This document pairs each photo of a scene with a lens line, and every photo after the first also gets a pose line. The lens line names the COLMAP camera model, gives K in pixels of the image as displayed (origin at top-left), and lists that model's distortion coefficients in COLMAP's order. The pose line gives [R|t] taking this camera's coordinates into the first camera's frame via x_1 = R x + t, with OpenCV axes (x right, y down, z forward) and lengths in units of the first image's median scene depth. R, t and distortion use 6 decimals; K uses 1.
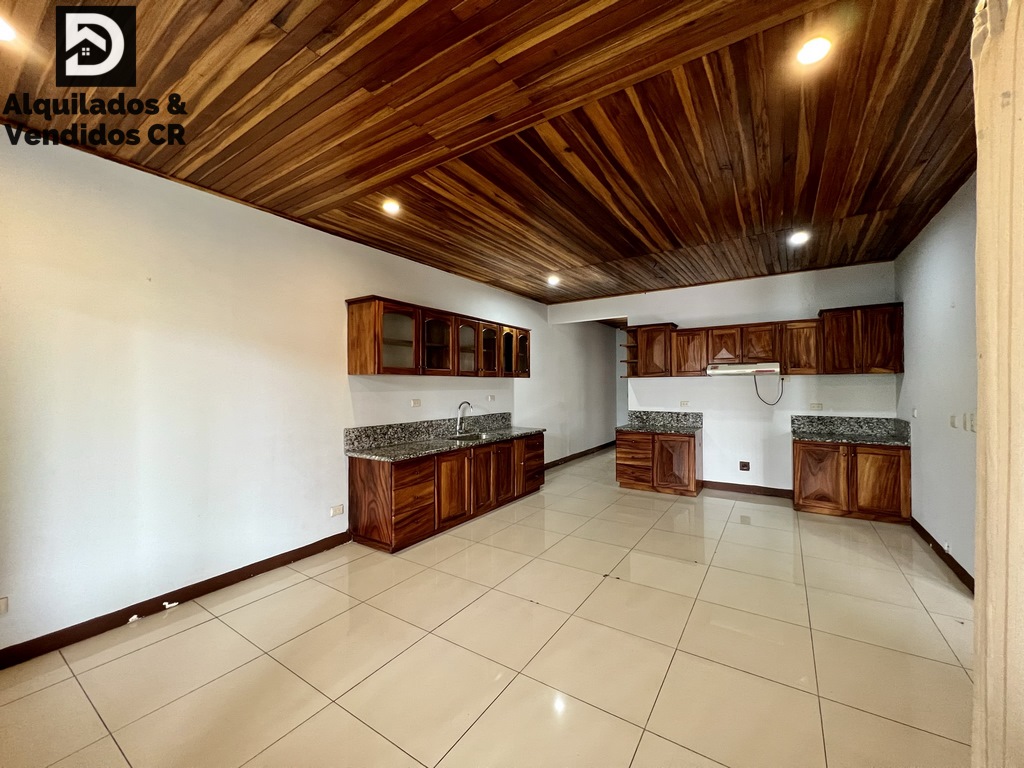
lens RADIAL K [[410.4, 0, 510.1], [0, 410.4, 383.3], [0, 0, 1]] dist [-0.001851, 0.000398]
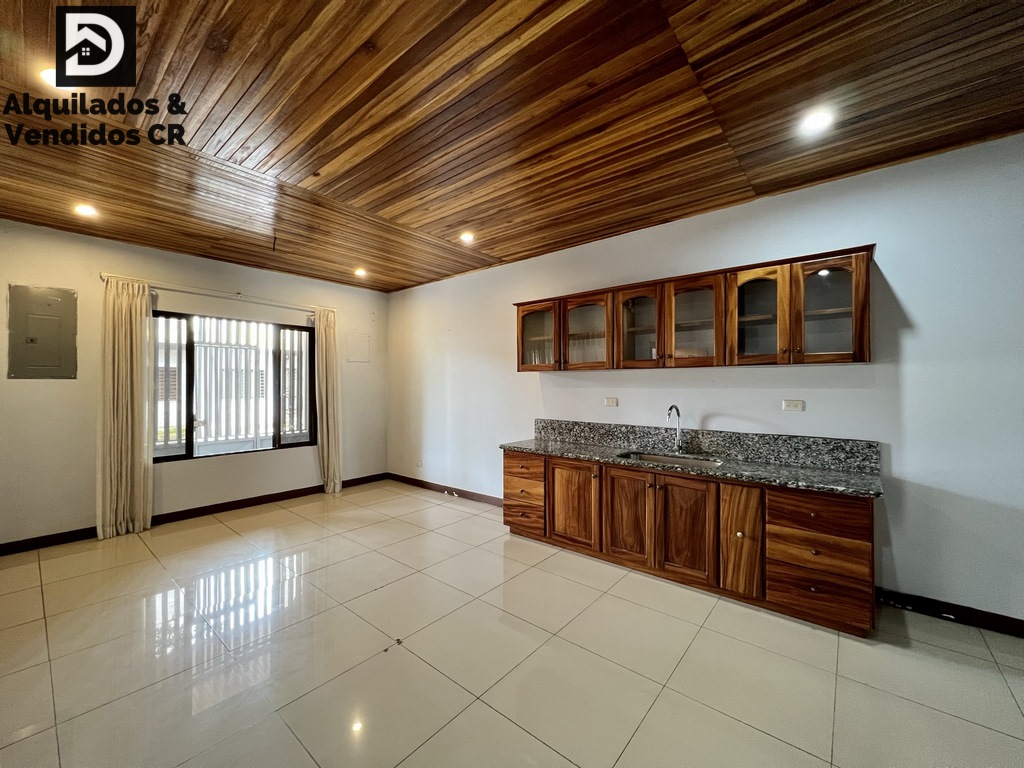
lens RADIAL K [[410.4, 0, 510.3], [0, 410.4, 383.2], [0, 0, 1]] dist [-0.001851, 0.000398]
pose [[-0.112256, 0.002004, -0.993677, 0.673612], [0.008067, 0.999967, 0.001106, 0.006346], [0.993647, -0.007891, -0.112268, 0.922234]]
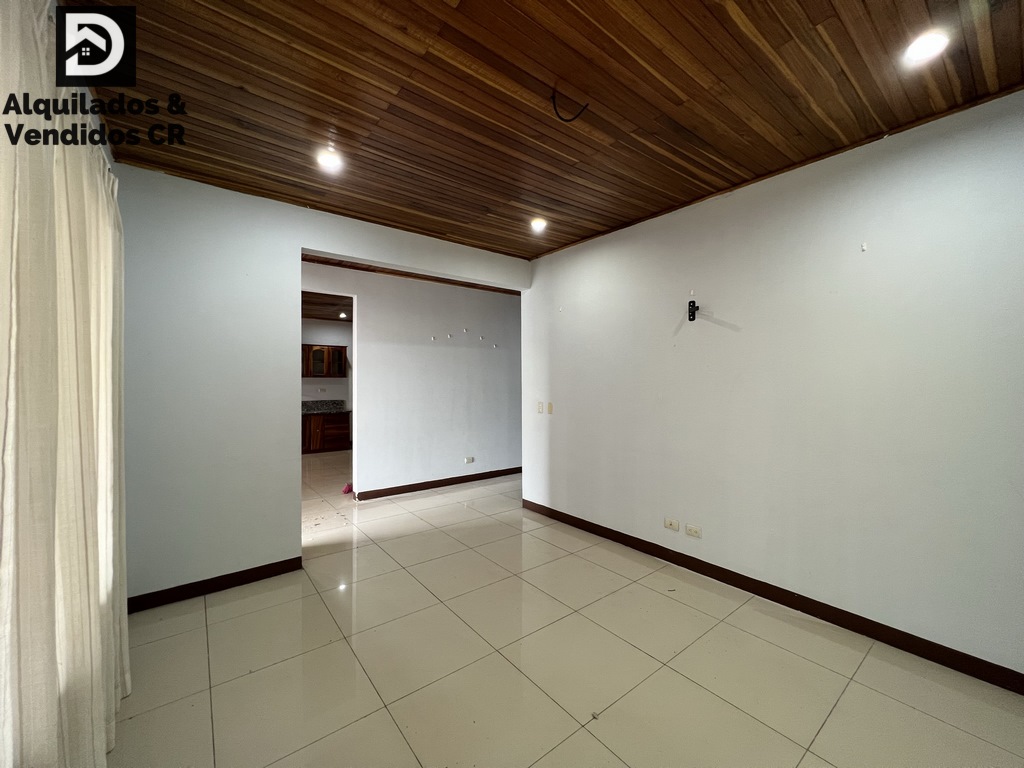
lens RADIAL K [[410.4, 0, 510.6], [0, 410.4, 383.6], [0, 0, 1]] dist [-0.001851, 0.000398]
pose [[0.947929, 0.008311, -0.318372, 1.510889], [-0.004537, 0.999910, 0.012595, -0.016900], [0.318448, -0.010495, 0.947882, -0.355550]]
